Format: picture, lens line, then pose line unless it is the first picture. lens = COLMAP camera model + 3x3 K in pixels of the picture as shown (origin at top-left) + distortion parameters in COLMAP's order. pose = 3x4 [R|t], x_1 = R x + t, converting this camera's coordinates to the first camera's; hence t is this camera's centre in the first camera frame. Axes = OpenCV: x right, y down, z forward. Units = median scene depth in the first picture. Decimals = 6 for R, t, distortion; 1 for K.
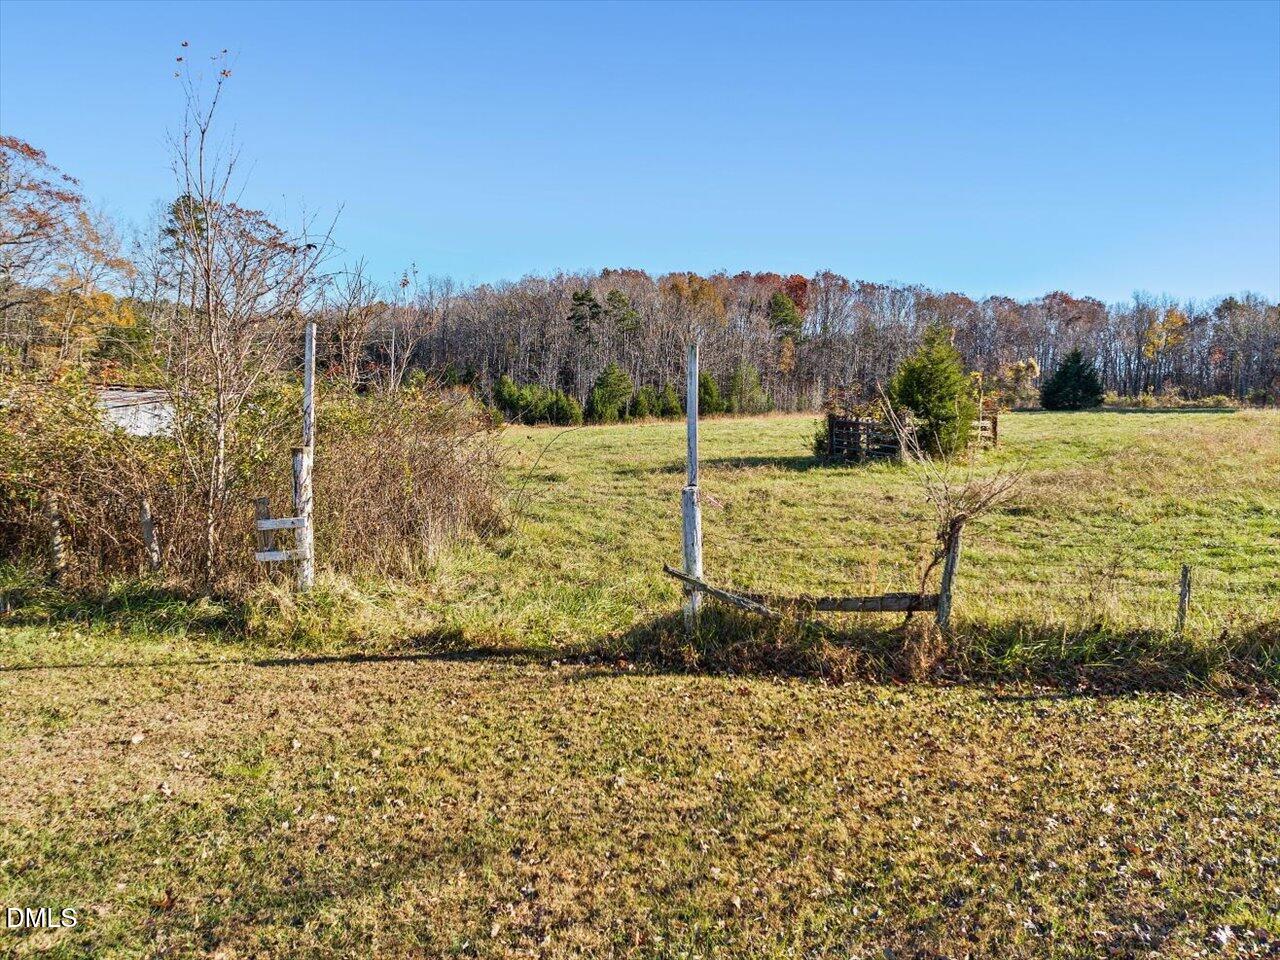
lens RADIAL K [[921.5, 0, 635.7], [0, 921.5, 446.1], [0, 0, 1]] dist [-0.014327, -0.005007]
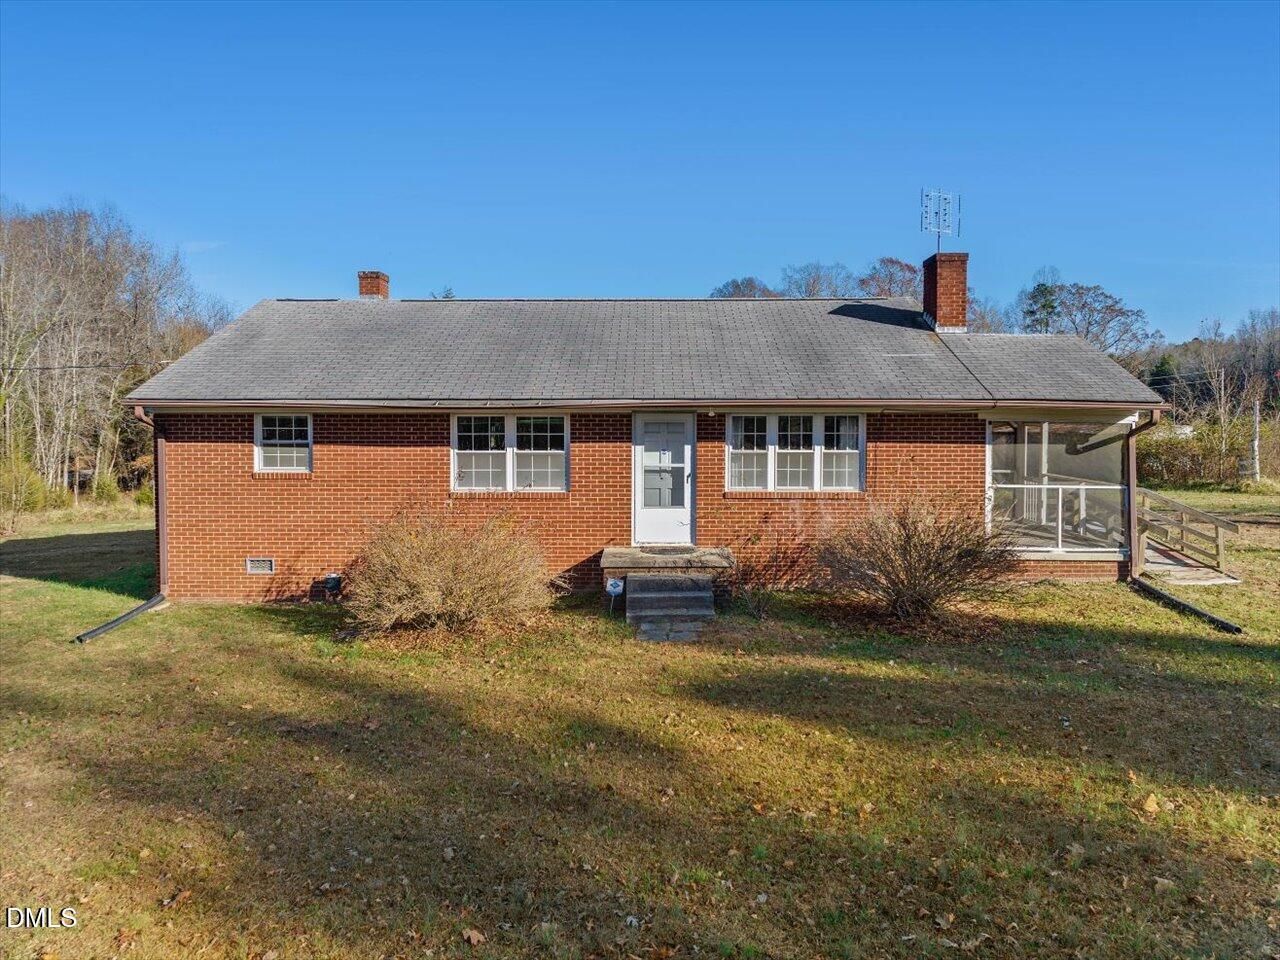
lens RADIAL K [[921.5, 0, 635.7], [0, 921.5, 446.1], [0, 0, 1]] dist [-0.014327, -0.005007]
pose [[0.691552, -0.034169, -0.721518, 0.453325], [0.001968, 0.998966, -0.045422, 0.165027], [0.722324, 0.029992, 0.690904, -2.777393]]
